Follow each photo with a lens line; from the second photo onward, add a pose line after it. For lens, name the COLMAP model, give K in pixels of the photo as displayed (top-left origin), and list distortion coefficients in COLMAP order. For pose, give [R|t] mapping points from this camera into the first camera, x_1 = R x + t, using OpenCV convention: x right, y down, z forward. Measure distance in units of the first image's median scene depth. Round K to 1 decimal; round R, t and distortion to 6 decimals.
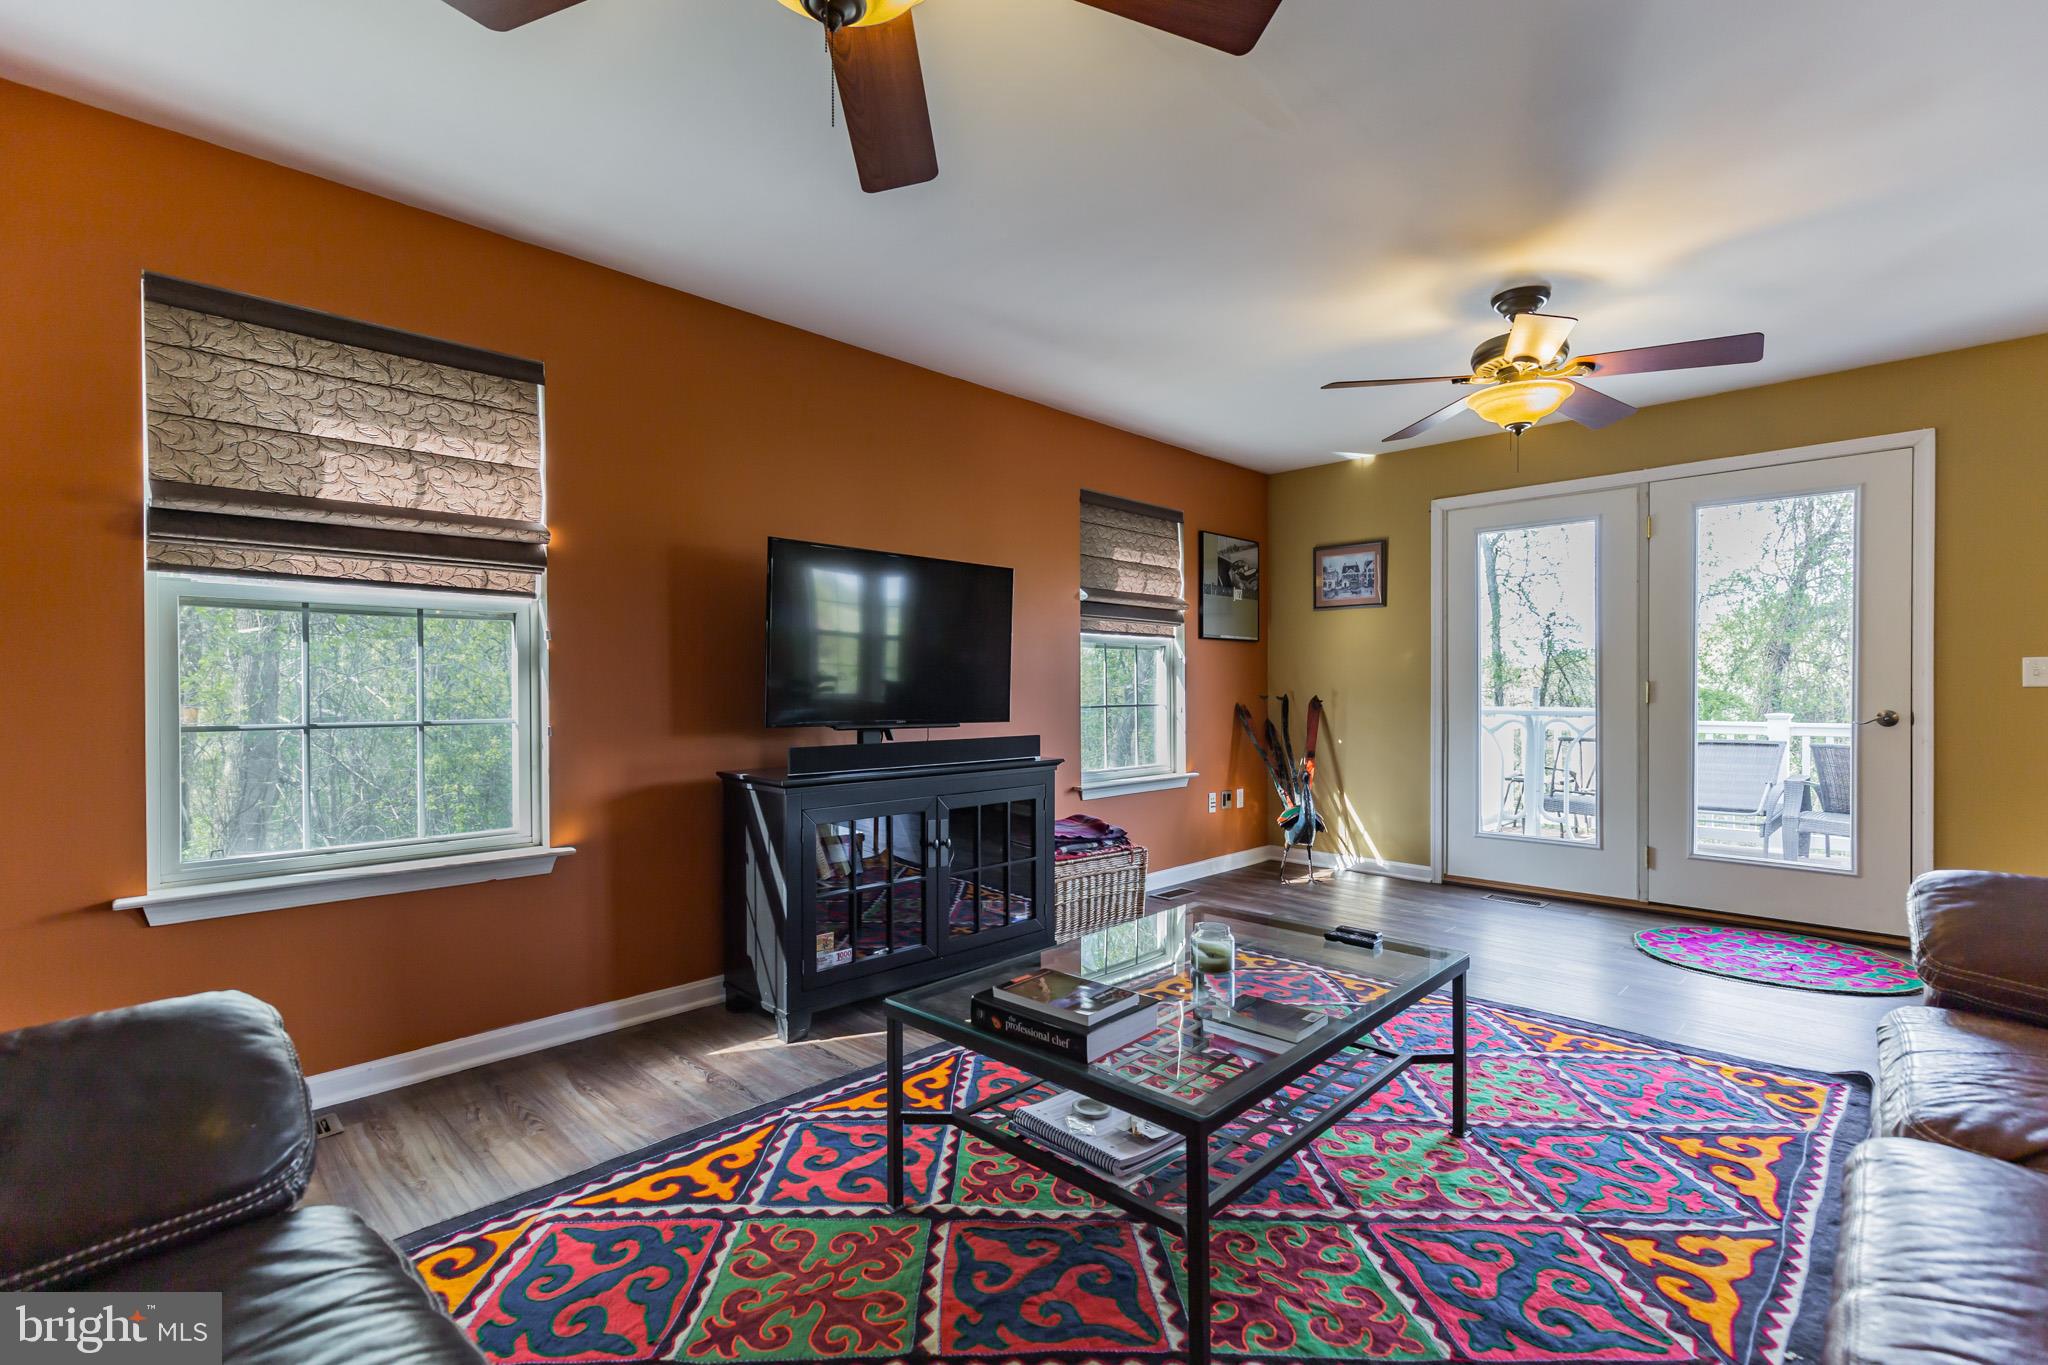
lens RADIAL K [[925.4, 0, 1027.7], [0, 925.4, 683.7], [0, 0, 1]] dist [0.030748, -0.000087]
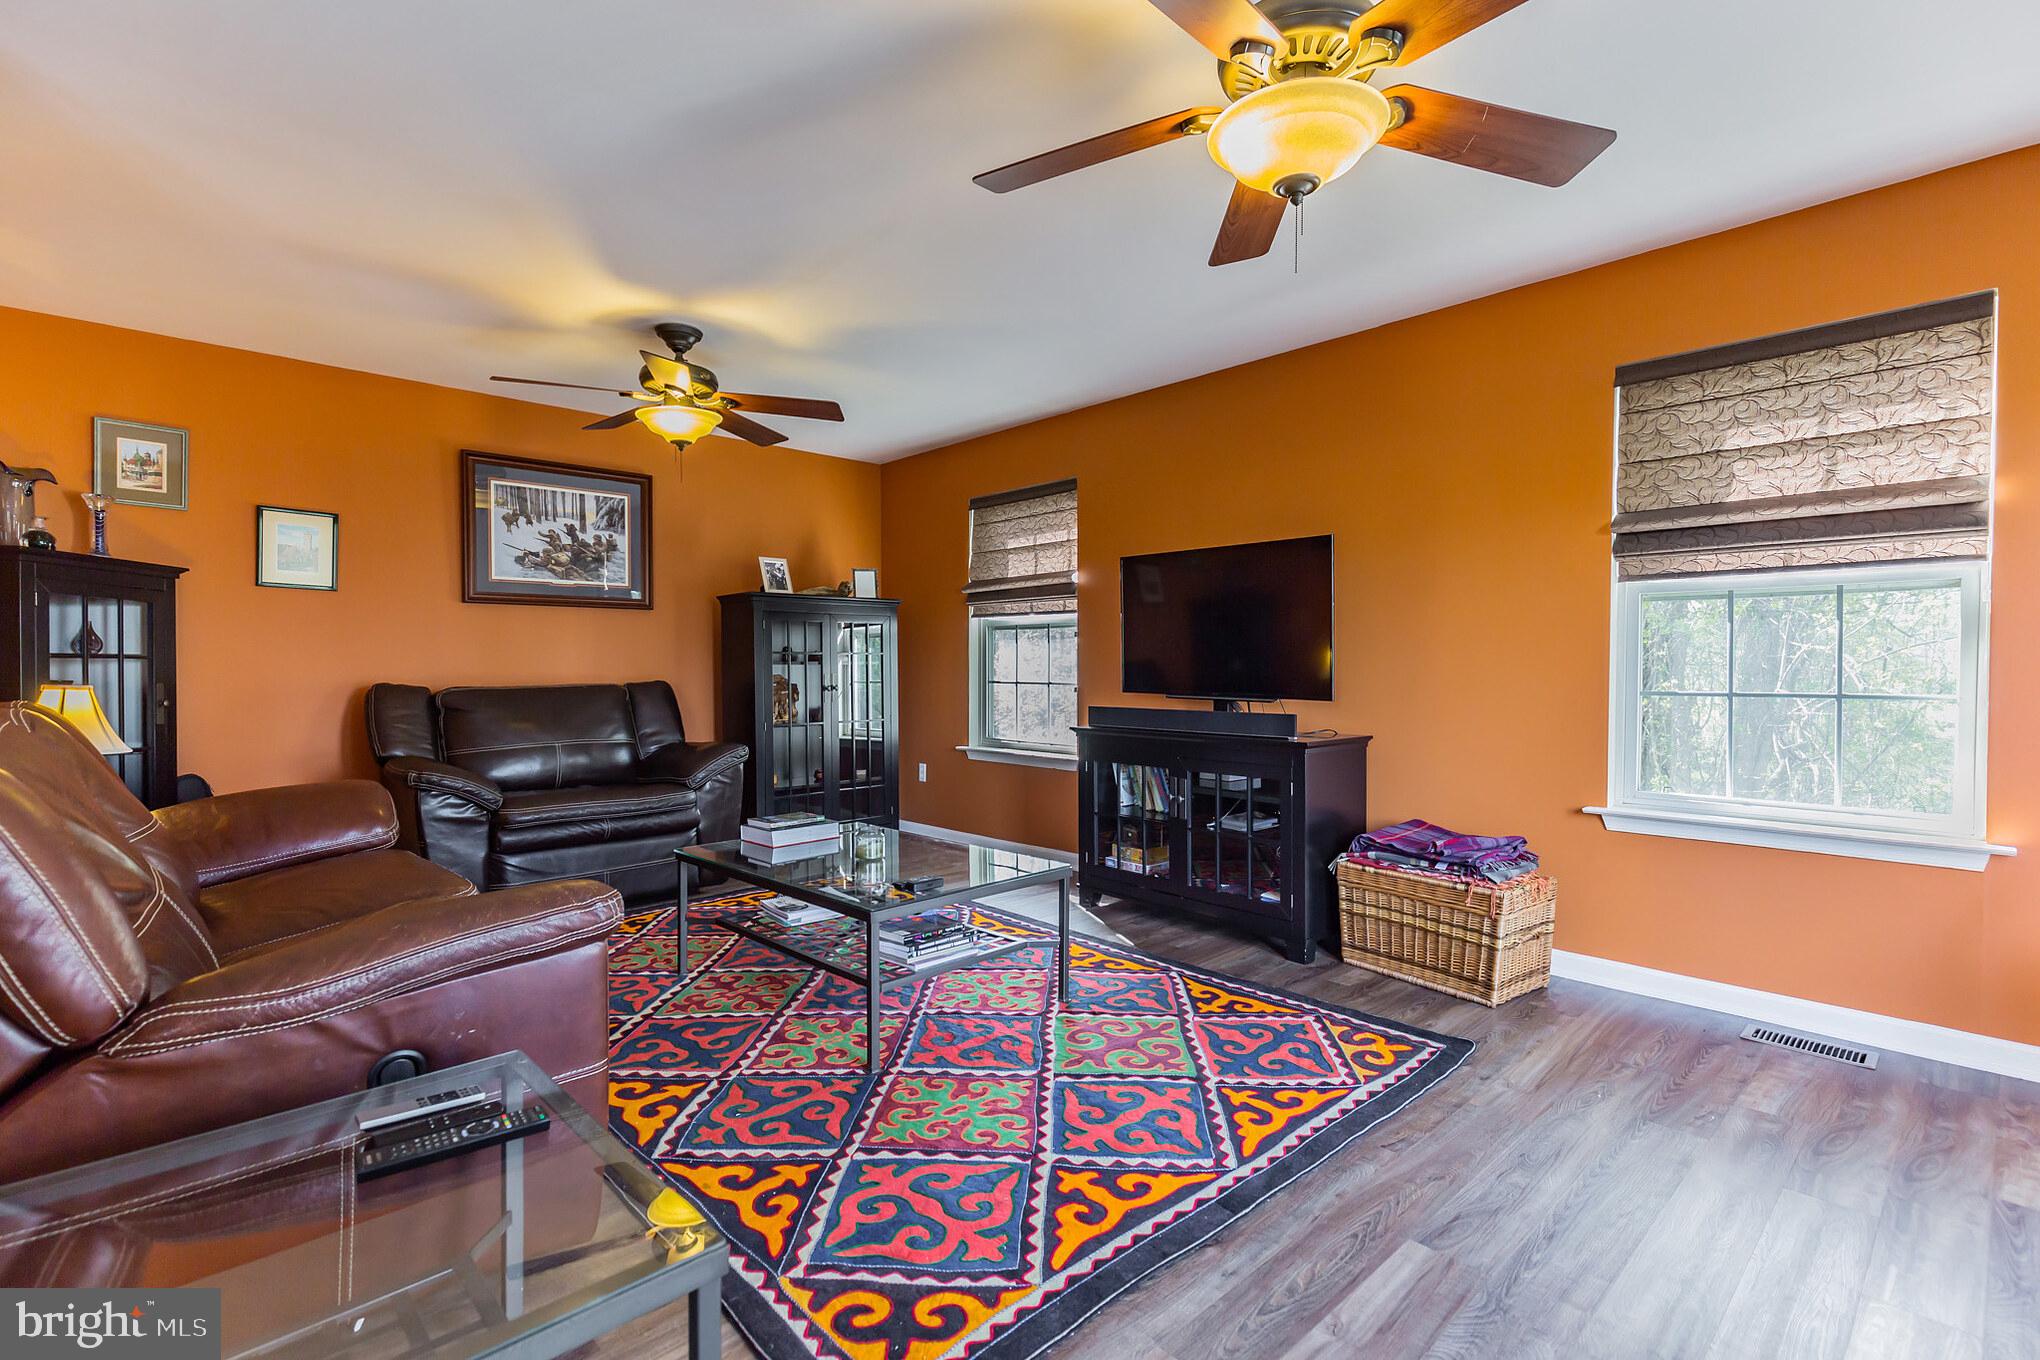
lens RADIAL K [[931.3, 0, 1028.4], [0, 931.3, 689.8], [0, 0, 1]] dist [0.004751, -0.000585]
pose [[-0.040392, 0.016688, -0.999045, 1.253756], [-0.006488, 0.999835, 0.016964, 0.023344], [0.999163, 0.007167, -0.040277, 1.015628]]
